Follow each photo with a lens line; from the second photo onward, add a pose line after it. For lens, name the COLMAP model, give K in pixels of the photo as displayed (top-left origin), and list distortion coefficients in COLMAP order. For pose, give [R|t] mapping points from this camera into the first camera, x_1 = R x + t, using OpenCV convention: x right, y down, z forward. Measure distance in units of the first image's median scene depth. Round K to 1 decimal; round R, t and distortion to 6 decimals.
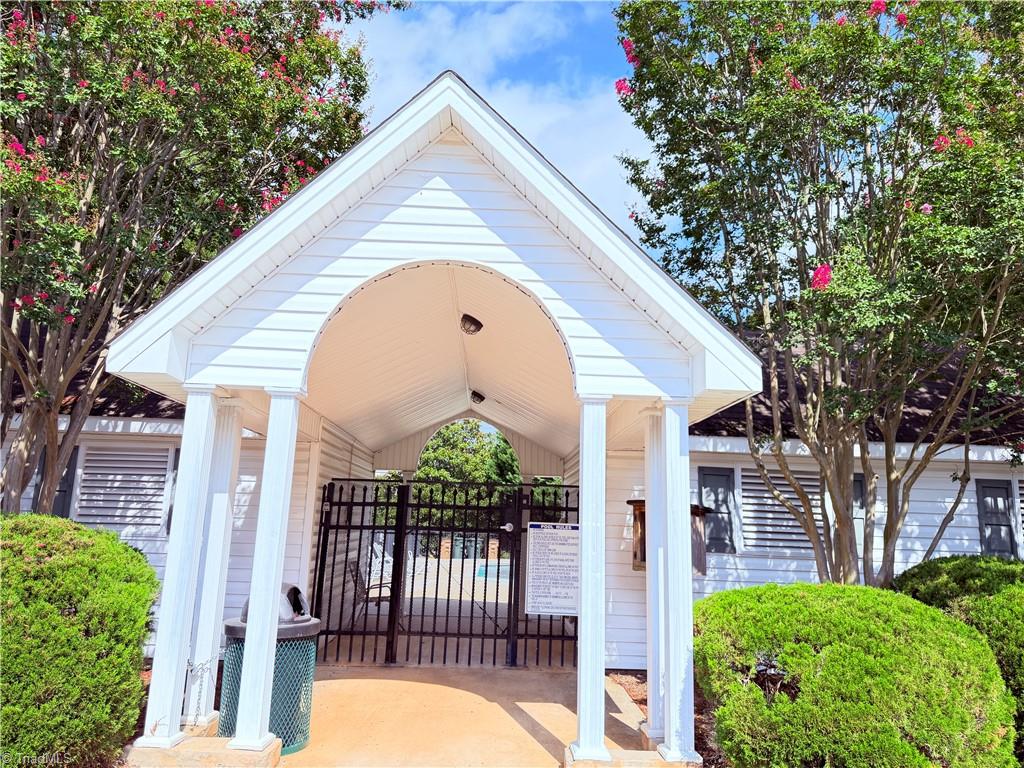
lens RADIAL K [[735.1, 0, 512.0], [0, 735.1, 384.0], [0, 0, 1]] dist [0.008866, -0.038102]
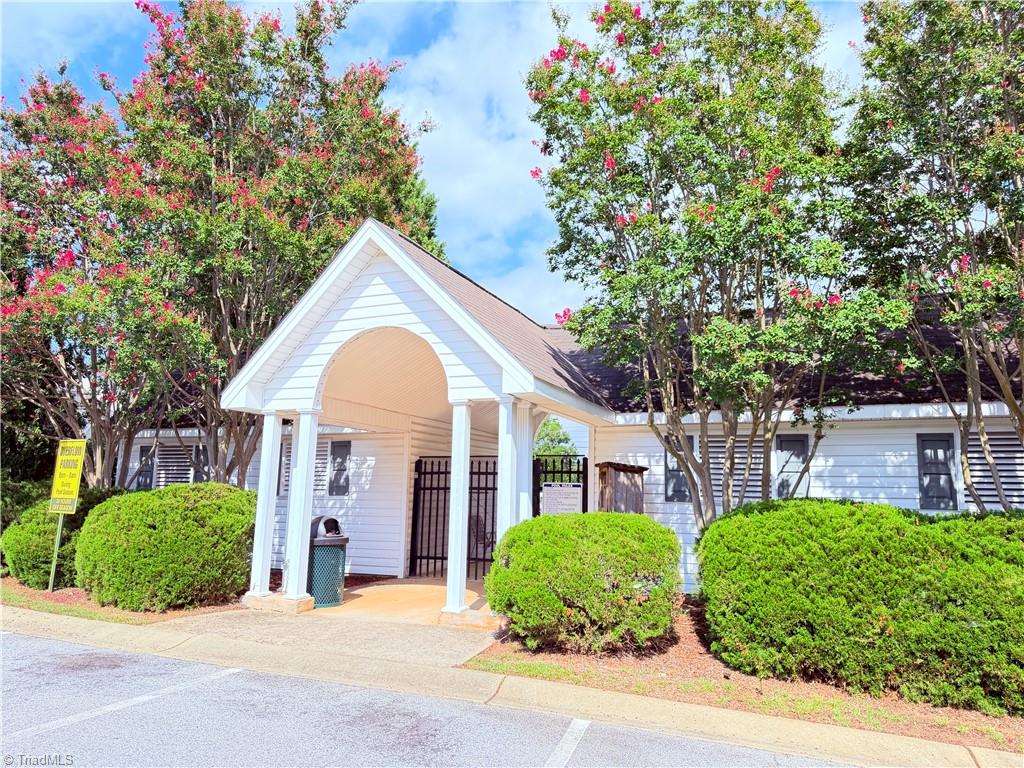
lens RADIAL K [[735.1, 0, 512.0], [0, 735.1, 384.0], [0, 0, 1]] dist [0.008866, -0.038102]
pose [[0.908814, -0.080786, -0.409306, 0.555400], [0.094681, 0.995413, 0.013759, -0.020254], [0.406317, -0.051258, 0.912293, -0.276804]]
